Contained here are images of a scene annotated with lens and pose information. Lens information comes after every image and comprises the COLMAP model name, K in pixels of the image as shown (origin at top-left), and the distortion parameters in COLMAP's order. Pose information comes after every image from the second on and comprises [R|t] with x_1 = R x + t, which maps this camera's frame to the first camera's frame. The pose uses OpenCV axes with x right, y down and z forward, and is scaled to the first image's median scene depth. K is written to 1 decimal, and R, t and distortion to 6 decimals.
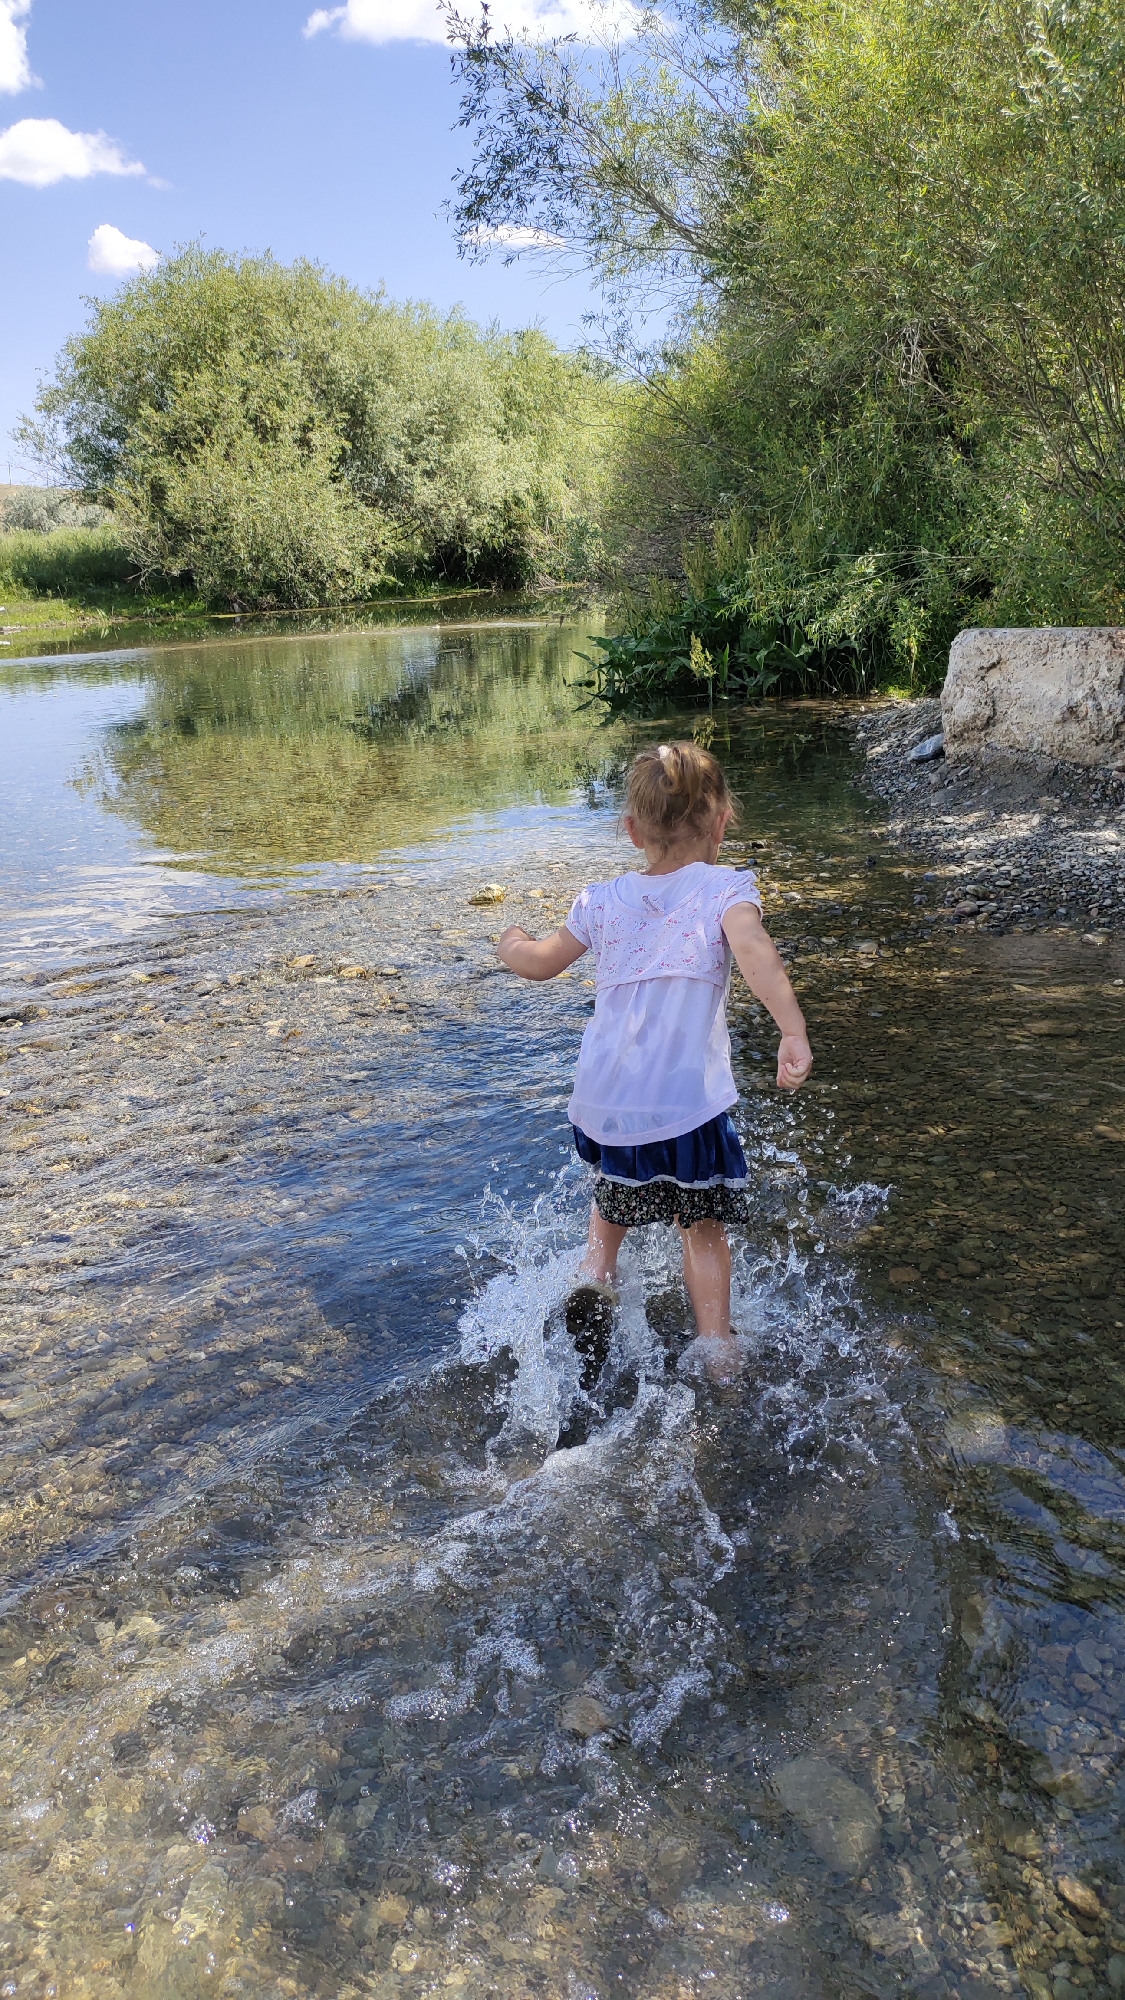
lens RADIAL K [[1517.7, 0, 551.2], [0, 1517.7, 1012.7], [0, 0, 1]] dist [0.035180, -0.005679]
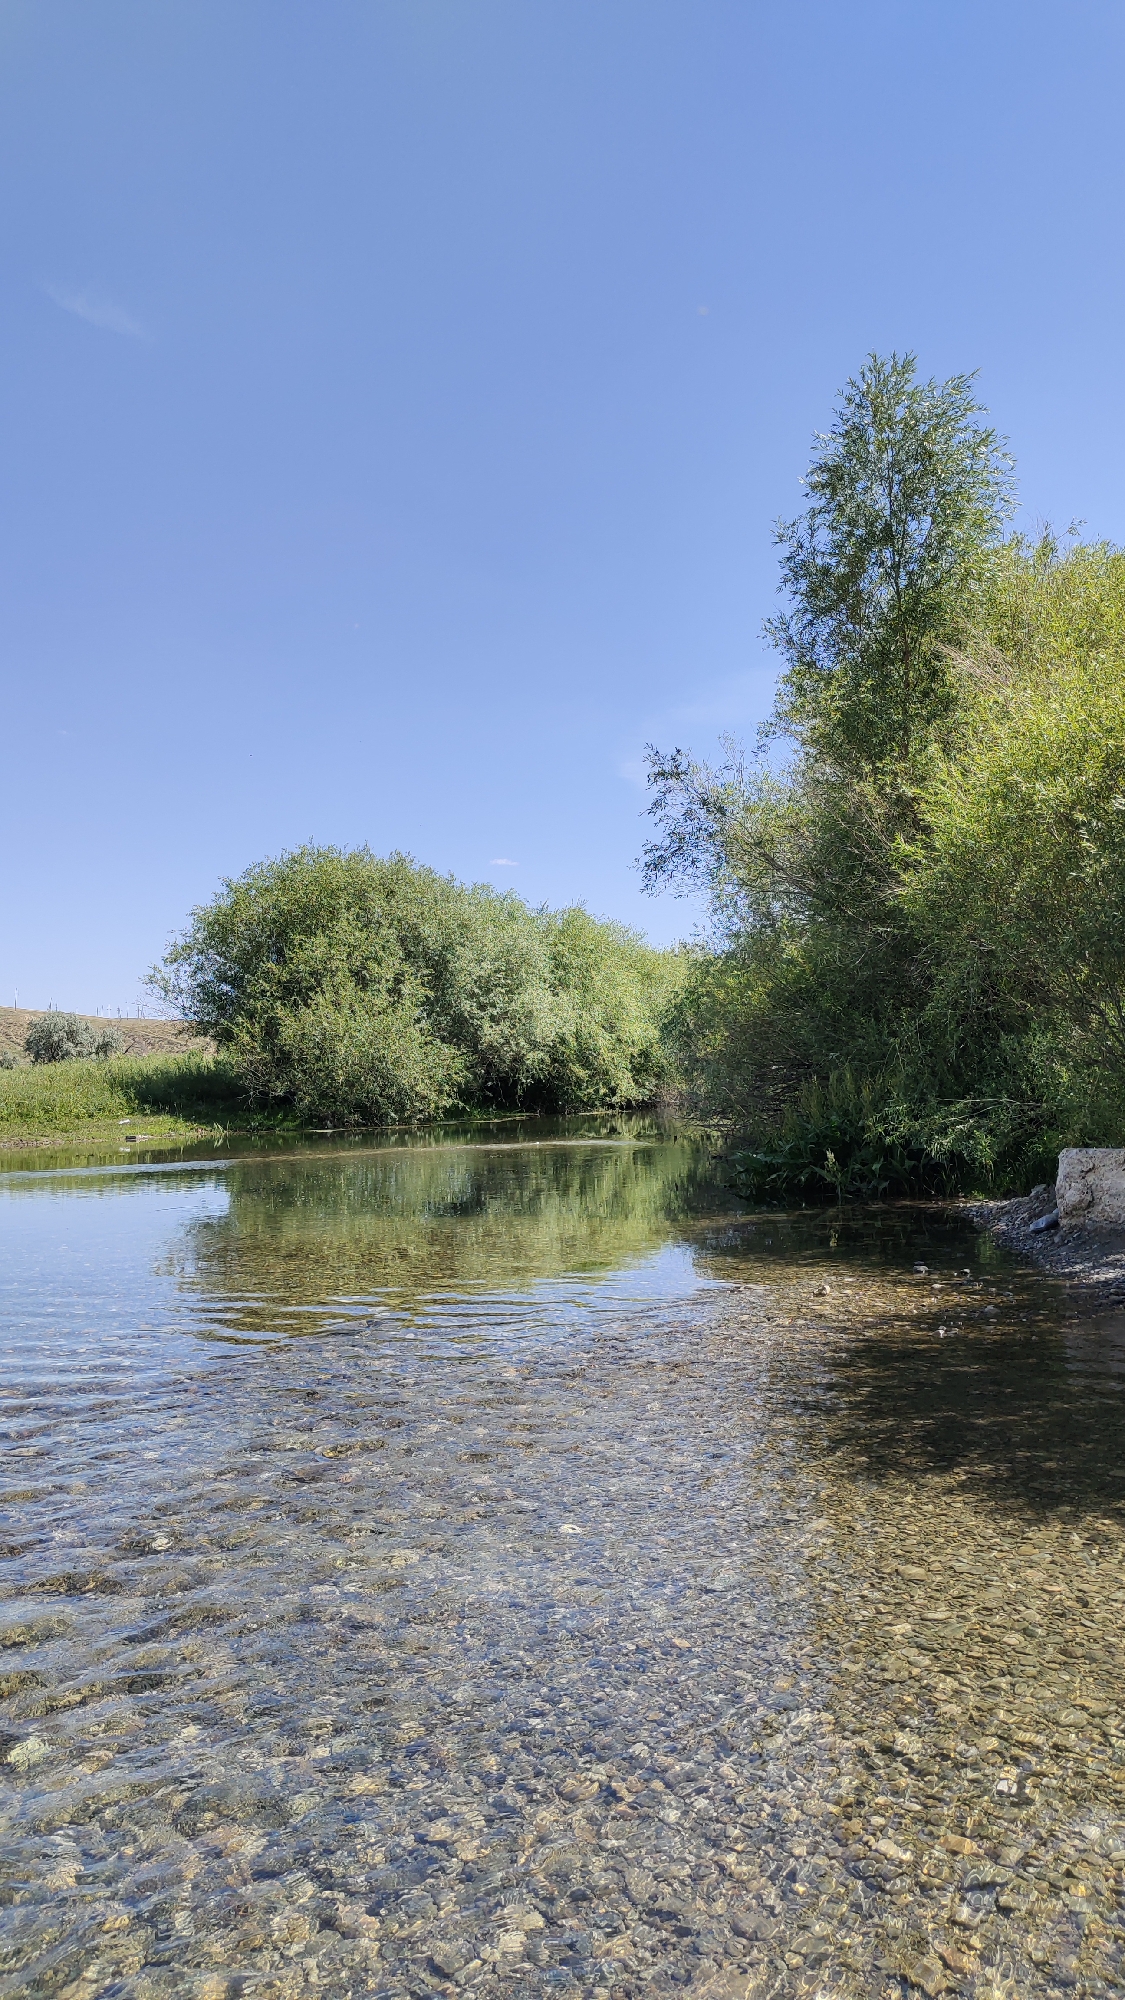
lens RADIAL K [[1517.7, 0, 563.2], [0, 1517.7, 991.7], [0, 0, 1]] dist [0.035180, -0.005679]
pose [[0.999149, 0.027873, 0.030408, -0.066206], [-0.015661, 0.938298, -0.345474, 0.033406], [-0.038161, 0.344704, 0.937935, -0.115560]]
